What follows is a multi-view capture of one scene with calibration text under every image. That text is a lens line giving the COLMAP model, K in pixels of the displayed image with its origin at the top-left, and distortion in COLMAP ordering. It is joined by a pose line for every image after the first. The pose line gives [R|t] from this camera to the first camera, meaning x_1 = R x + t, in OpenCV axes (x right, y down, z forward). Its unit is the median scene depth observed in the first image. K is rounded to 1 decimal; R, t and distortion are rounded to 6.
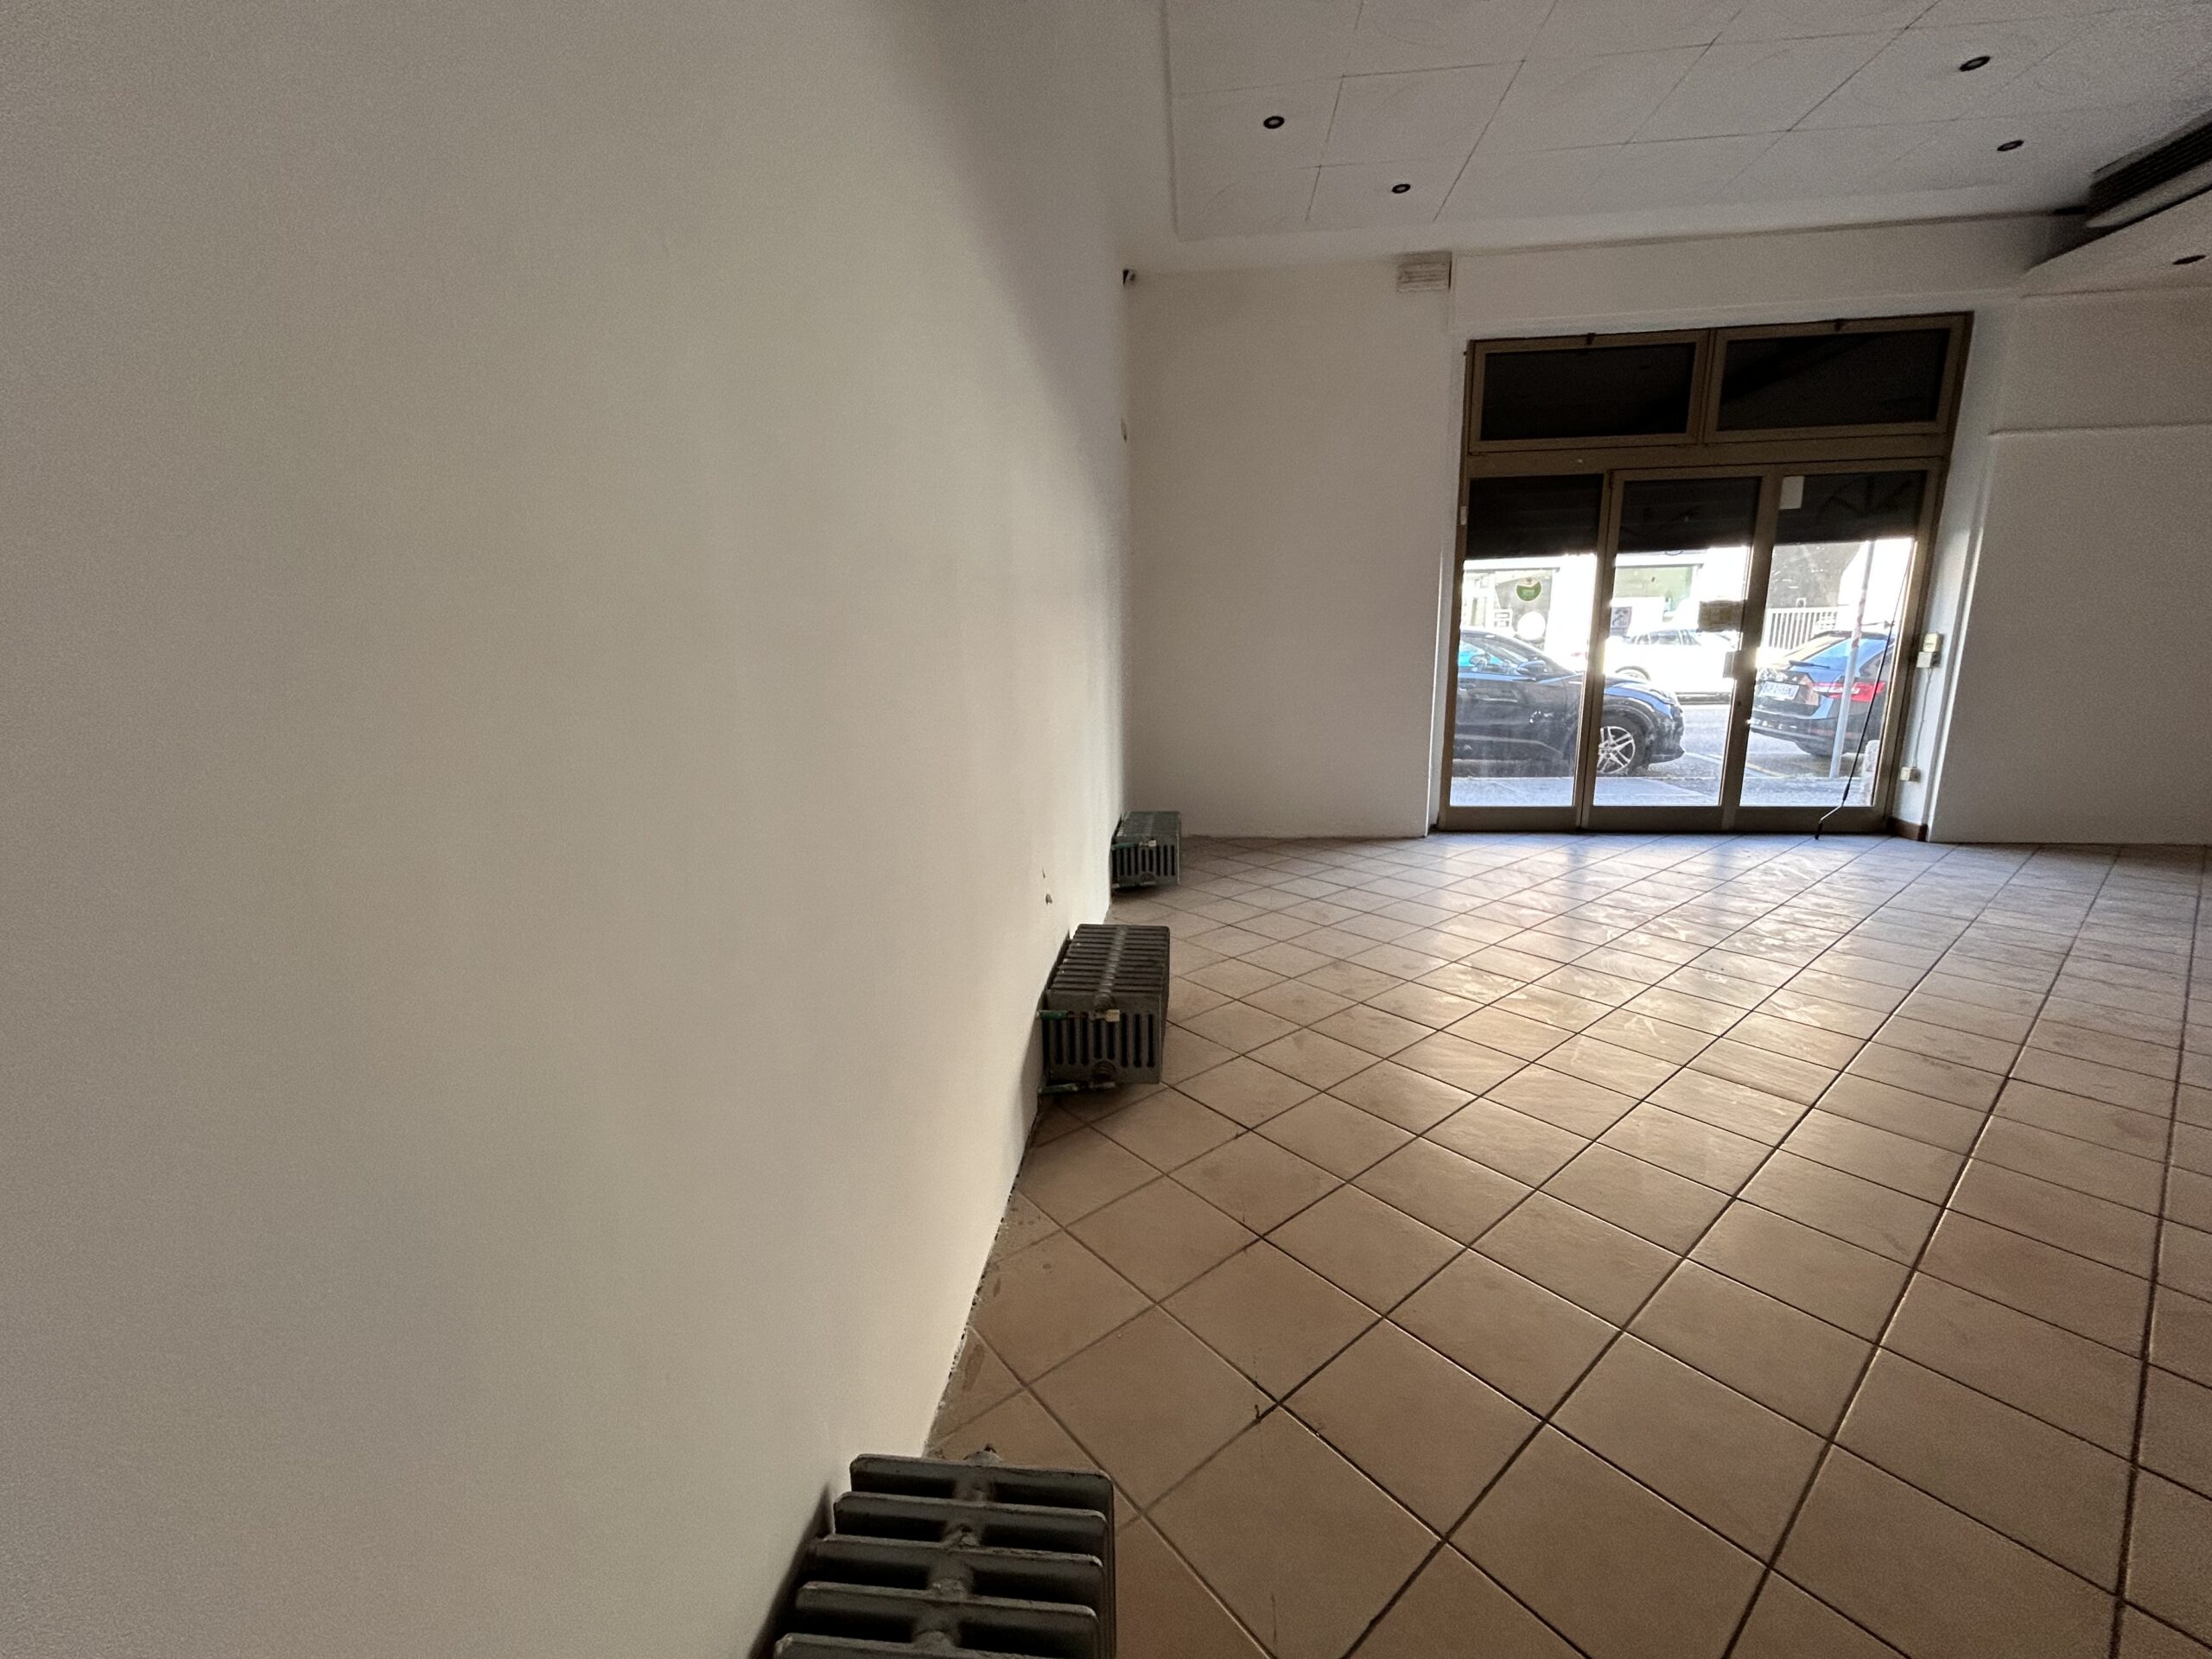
lens RADIAL K [[889.5, 0, 1103.0], [0, 889.5, 827.5], [0, 0, 1]] dist [-0.000468, 0.000099]
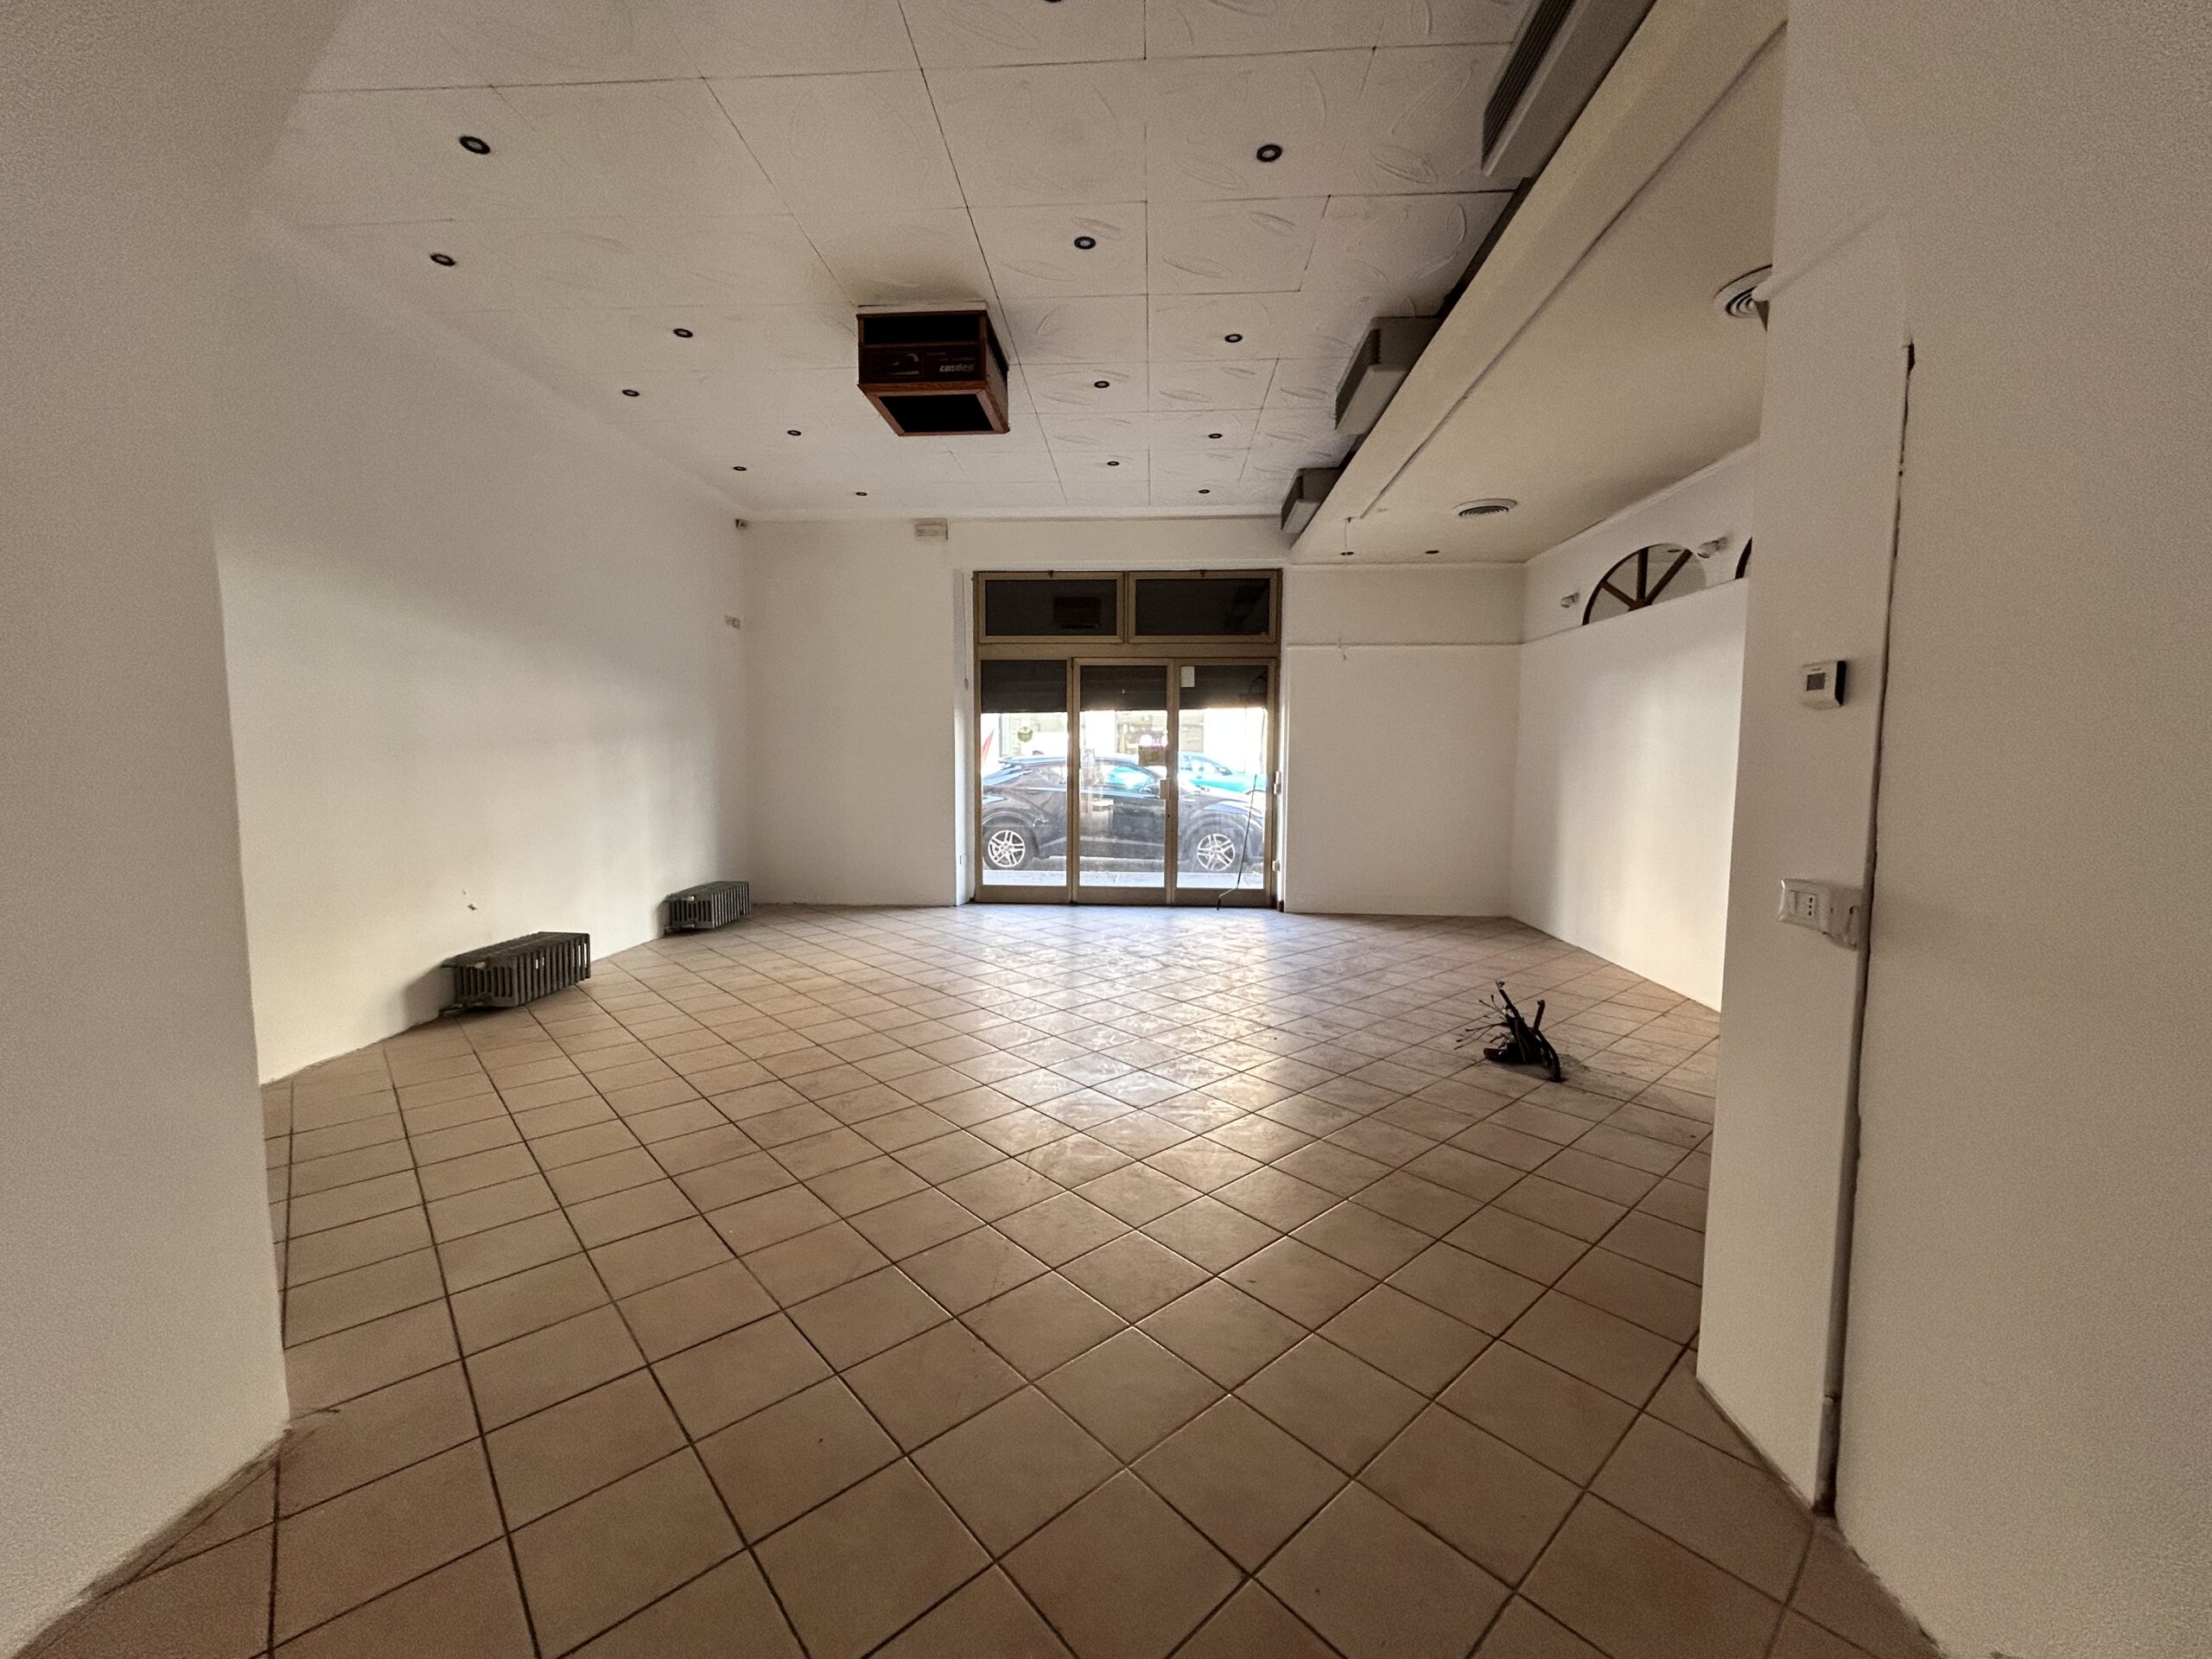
lens RADIAL K [[889.5, 0, 1105.7], [0, 889.5, 827.4], [0, 0, 1]] dist [-0.000468, 0.000099]
pose [[0.998279, 0.020915, 0.054786, 0.562190], [-0.014064, 0.992360, -0.122575, 0.061289], [-0.056931, 0.121593, 0.990946, -0.446643]]
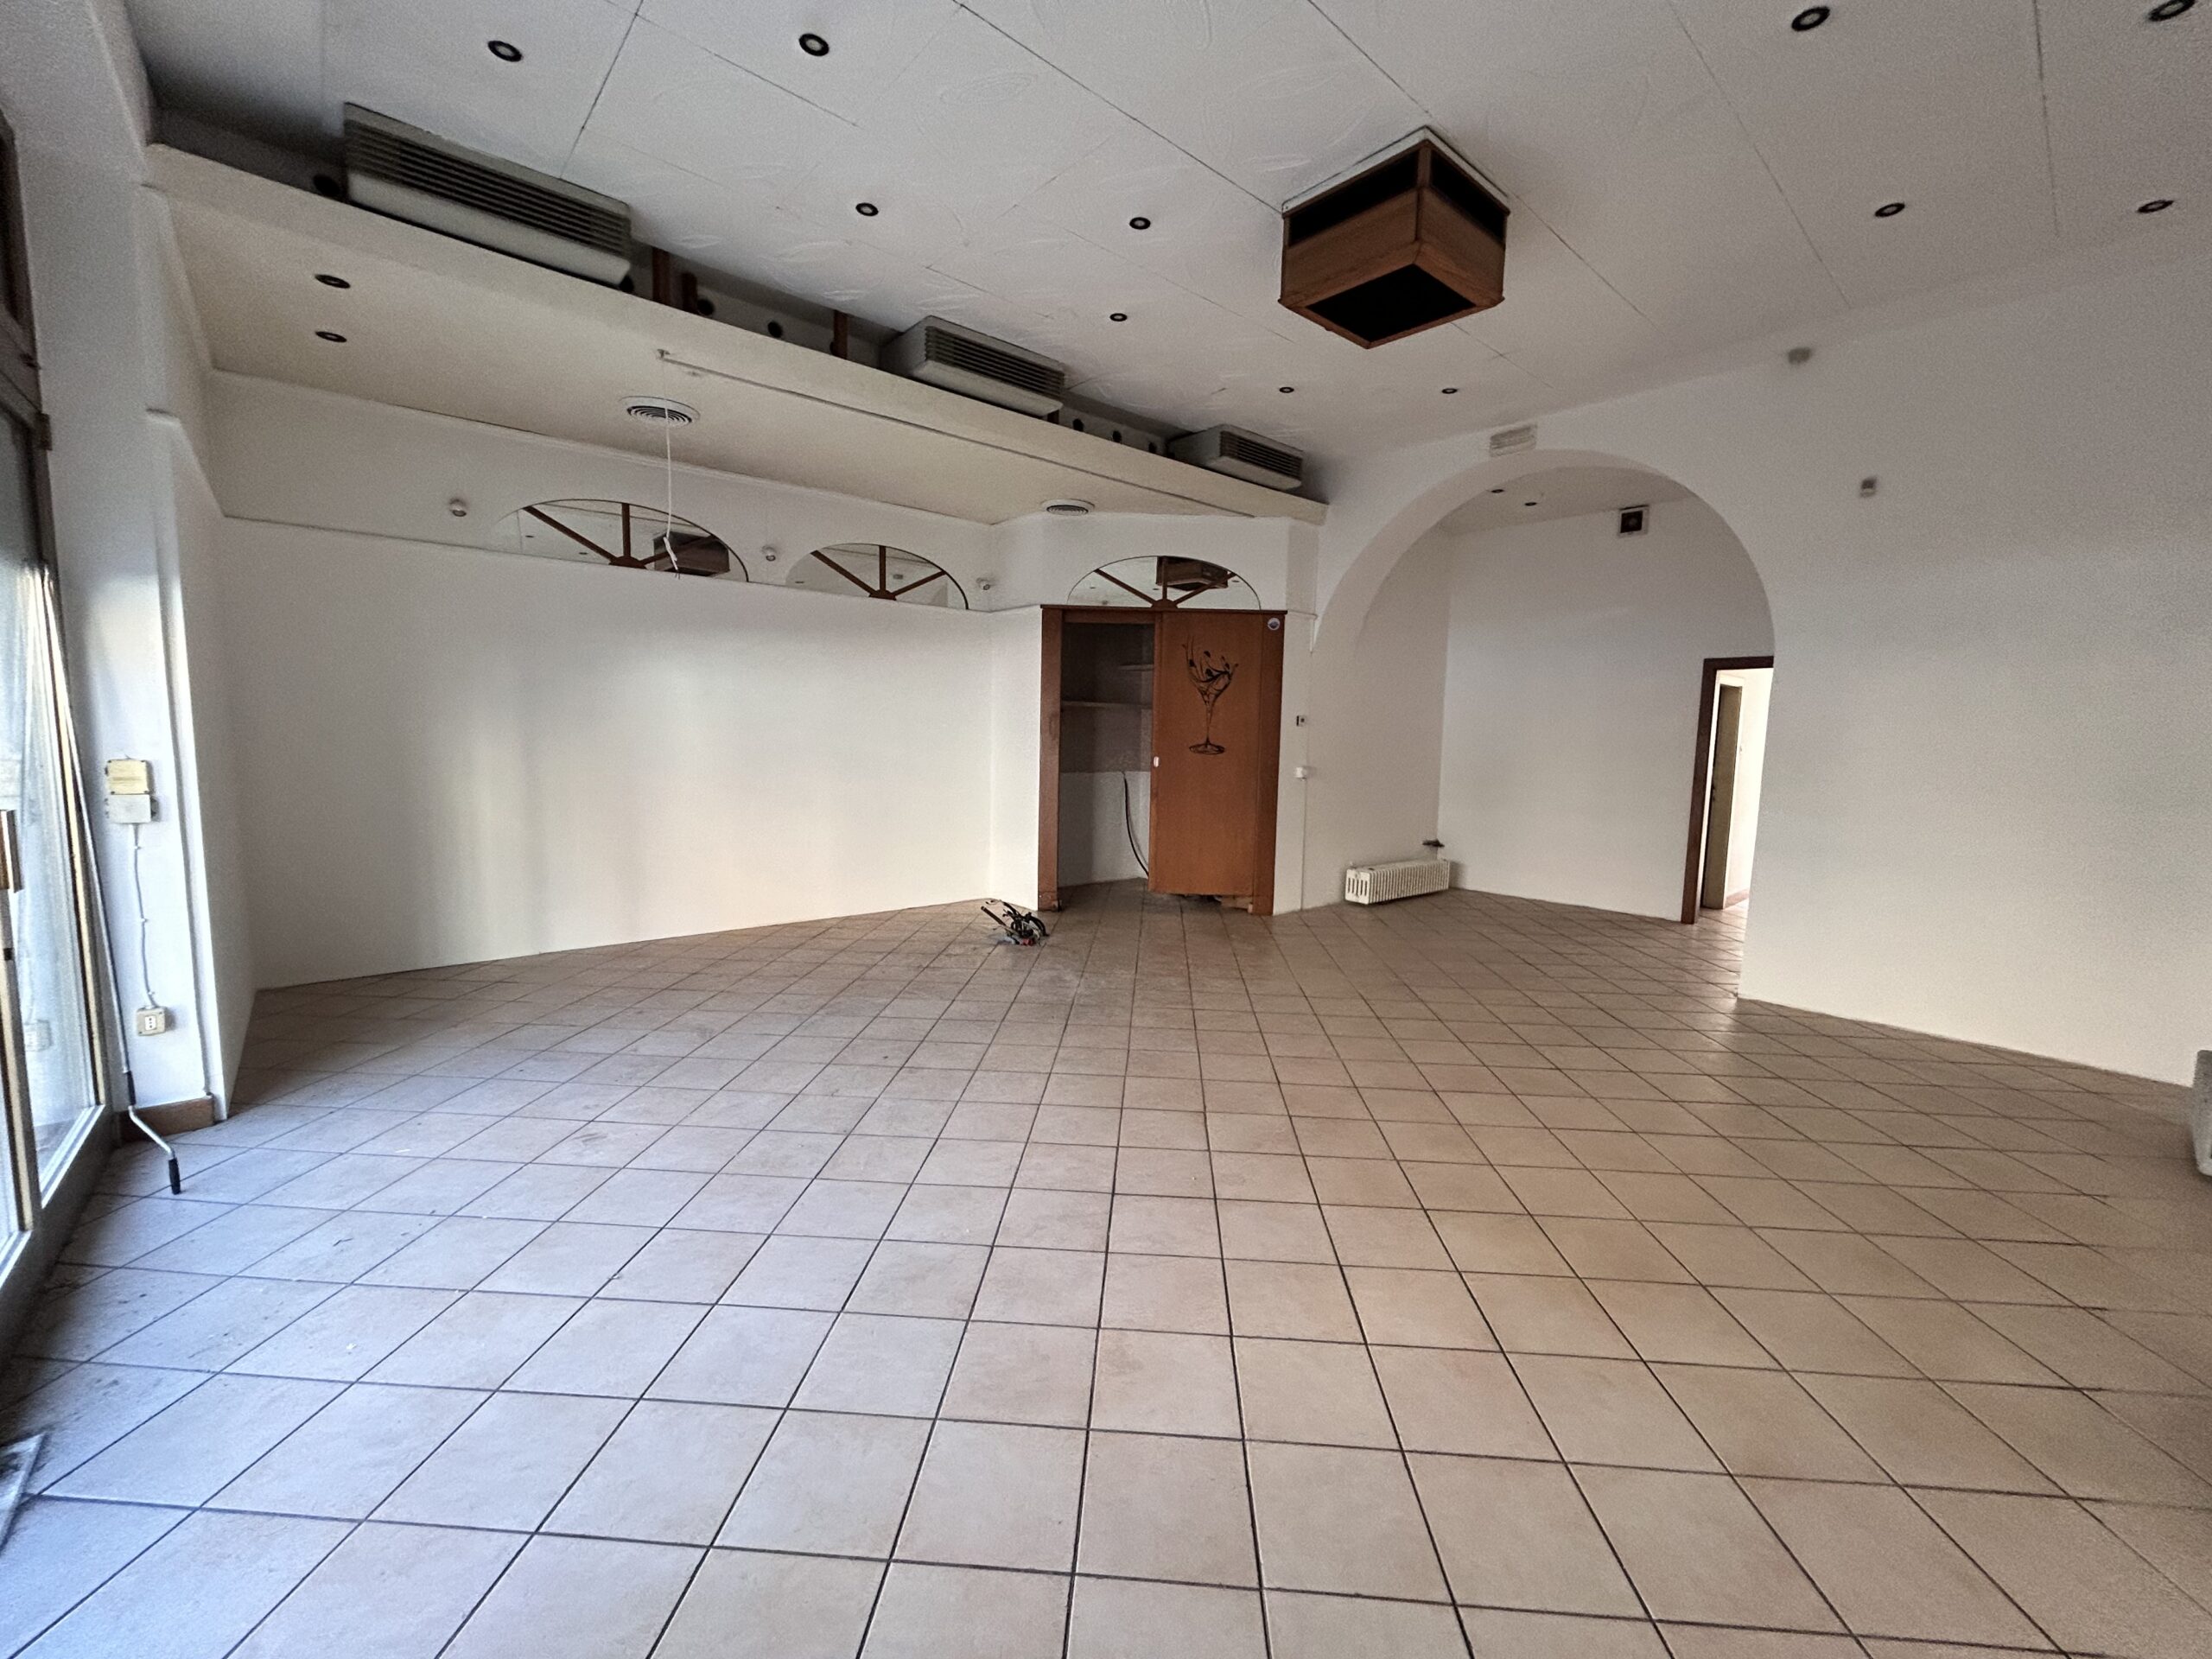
lens RADIAL K [[889.5, 0, 1108.2], [0, 889.5, 831.7], [0, 0, 1]] dist [-0.000468, 0.000099]
pose [[-0.737403, -0.073038, 0.671493, 0.145261], [0.128059, 0.960989, 0.245156, -0.231085], [-0.663203, 0.266769, -0.699282, 0.988247]]
